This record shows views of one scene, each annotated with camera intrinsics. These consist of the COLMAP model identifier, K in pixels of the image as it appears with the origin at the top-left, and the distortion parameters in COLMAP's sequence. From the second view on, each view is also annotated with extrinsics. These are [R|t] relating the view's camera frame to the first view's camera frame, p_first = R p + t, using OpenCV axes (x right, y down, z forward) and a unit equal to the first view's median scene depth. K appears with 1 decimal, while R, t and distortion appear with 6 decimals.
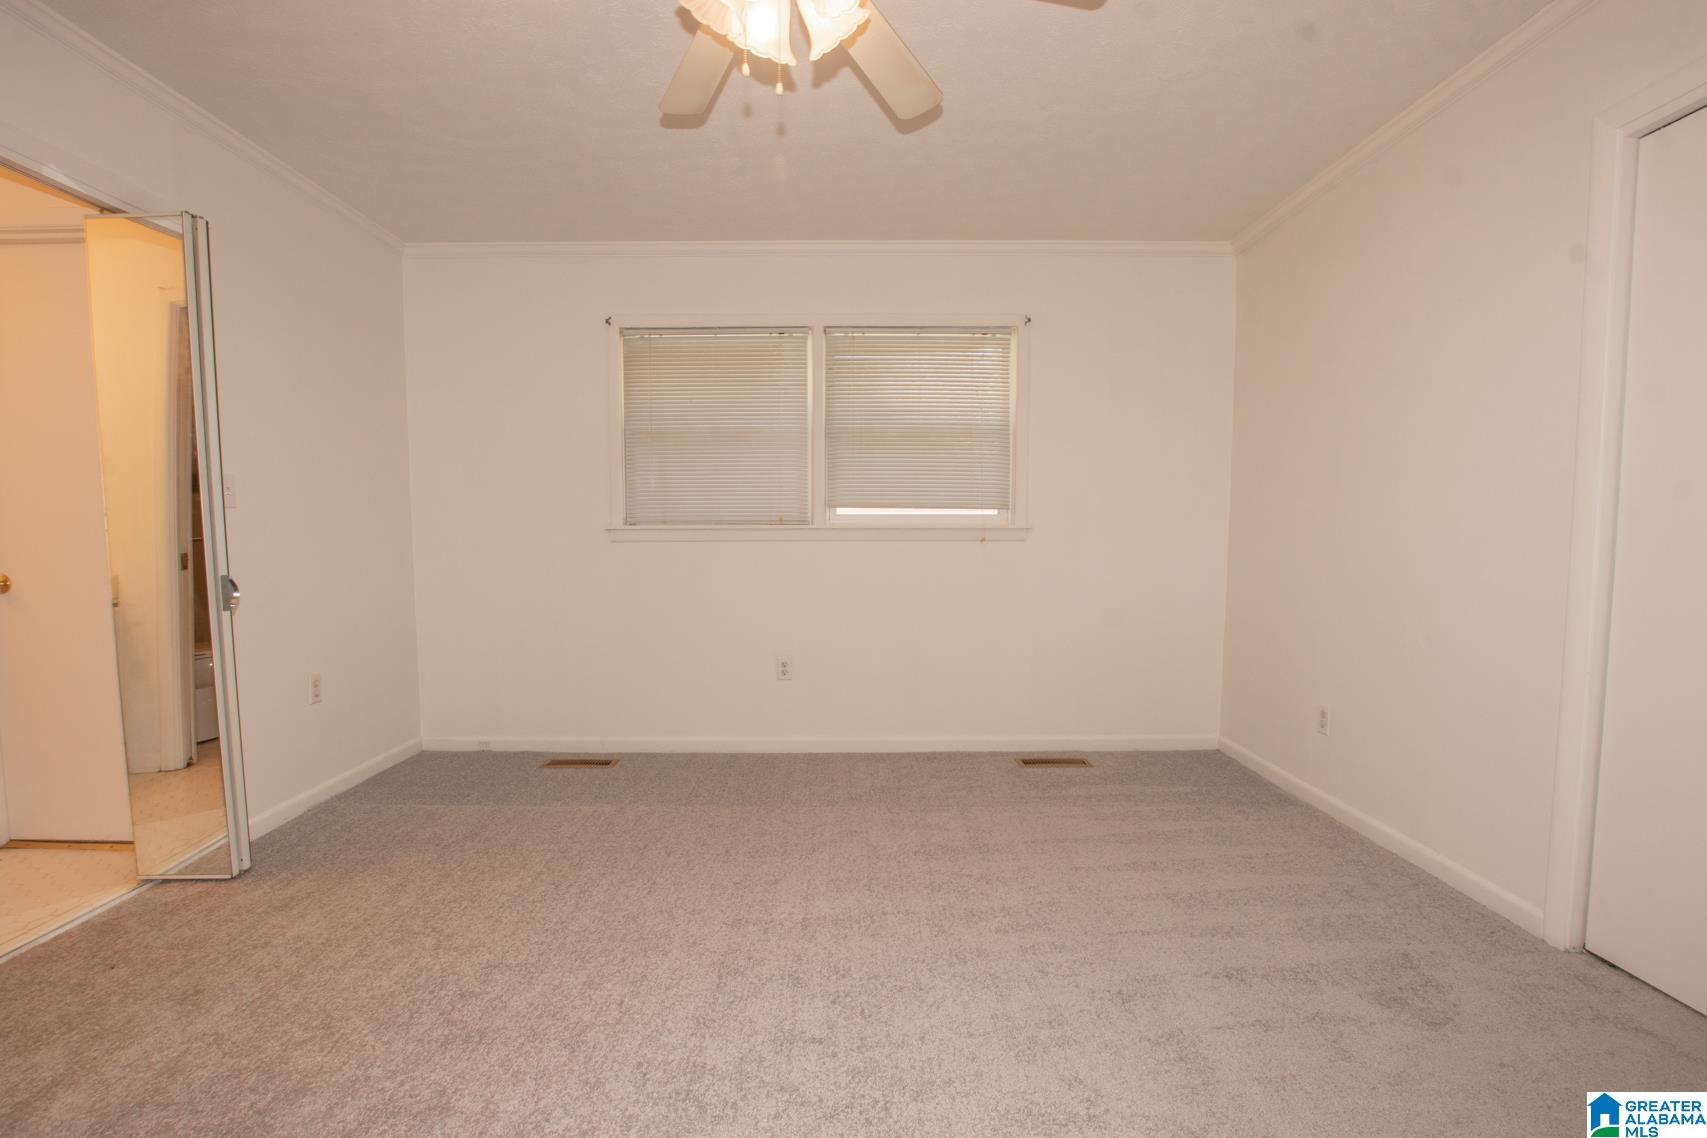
lens RADIAL K [[792.3, 0, 842.8], [0, 792.3, 586.6], [0, 0, 1]] dist [-0.029875, 0.003025]
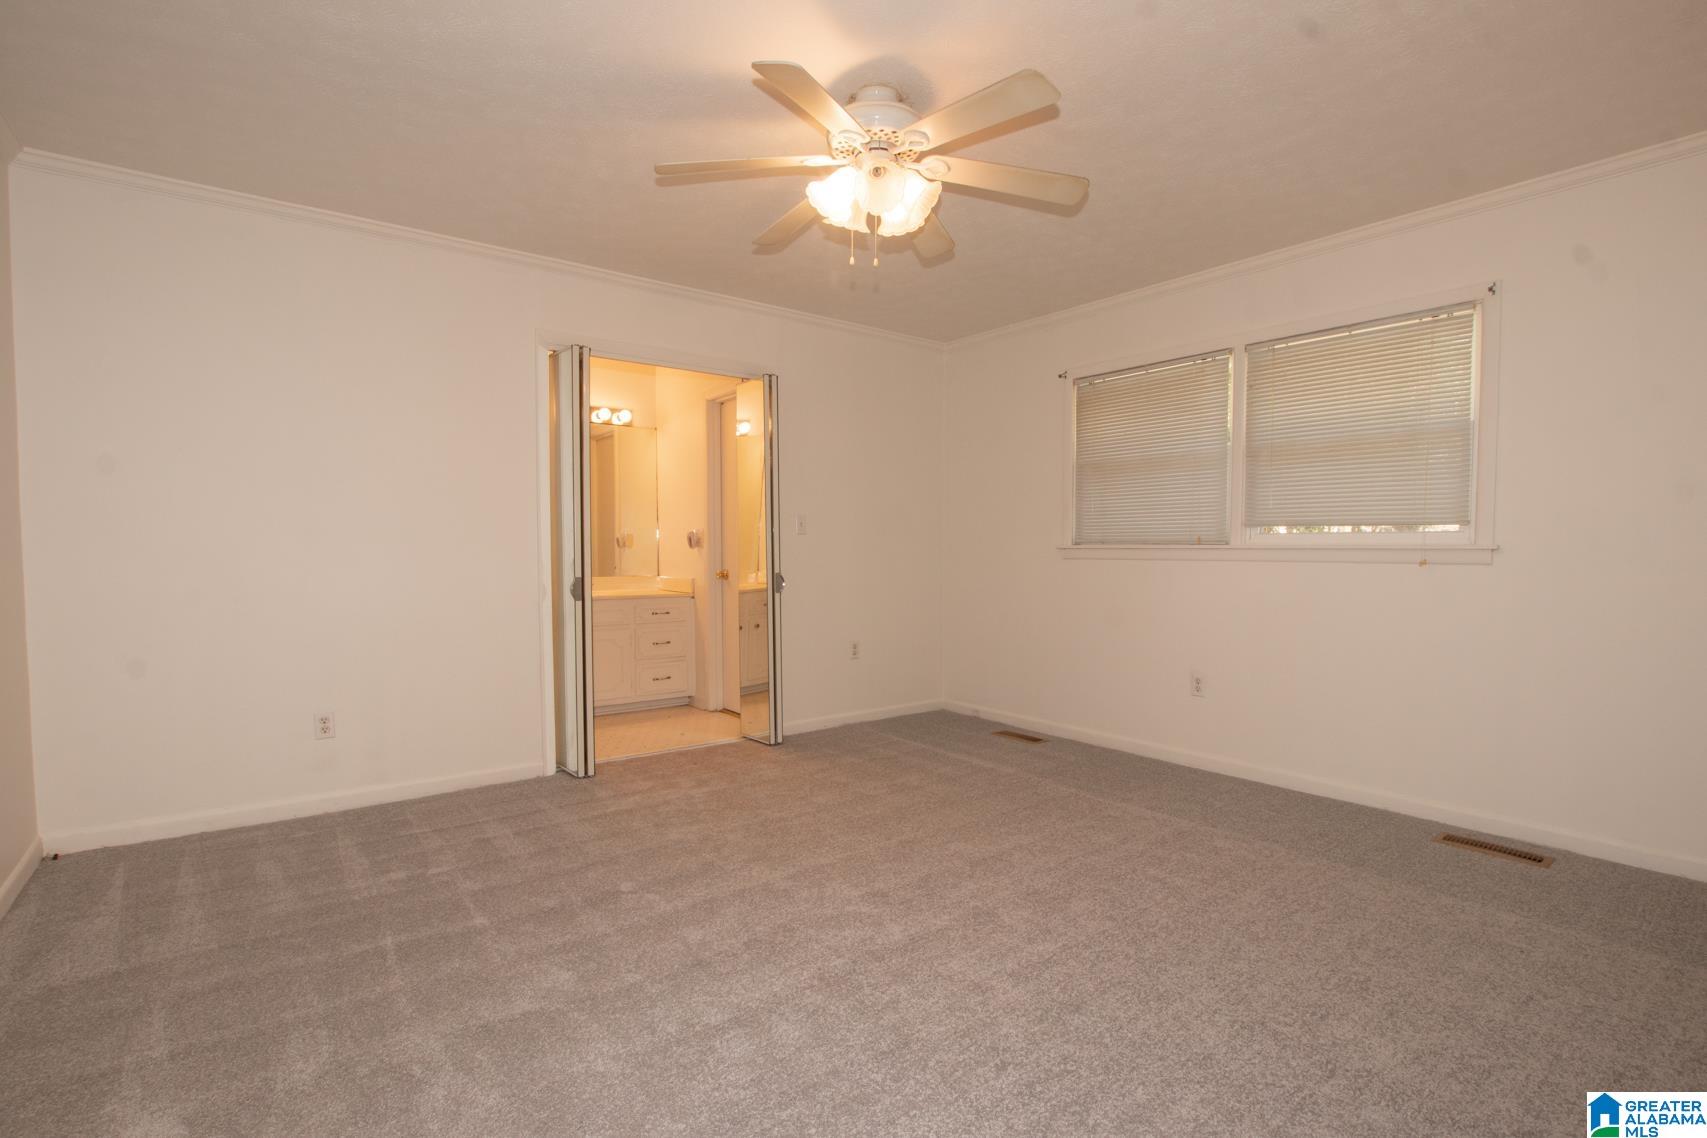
lens RADIAL K [[792.3, 0, 842.8], [0, 792.3, 586.6], [0, 0, 1]] dist [-0.029875, 0.003025]
pose [[0.605359, 0.040501, -0.794921, 0.462533], [-0.060168, 0.998176, 0.005038, -0.000832], [0.793675, 0.044779, 0.606691, 0.015767]]
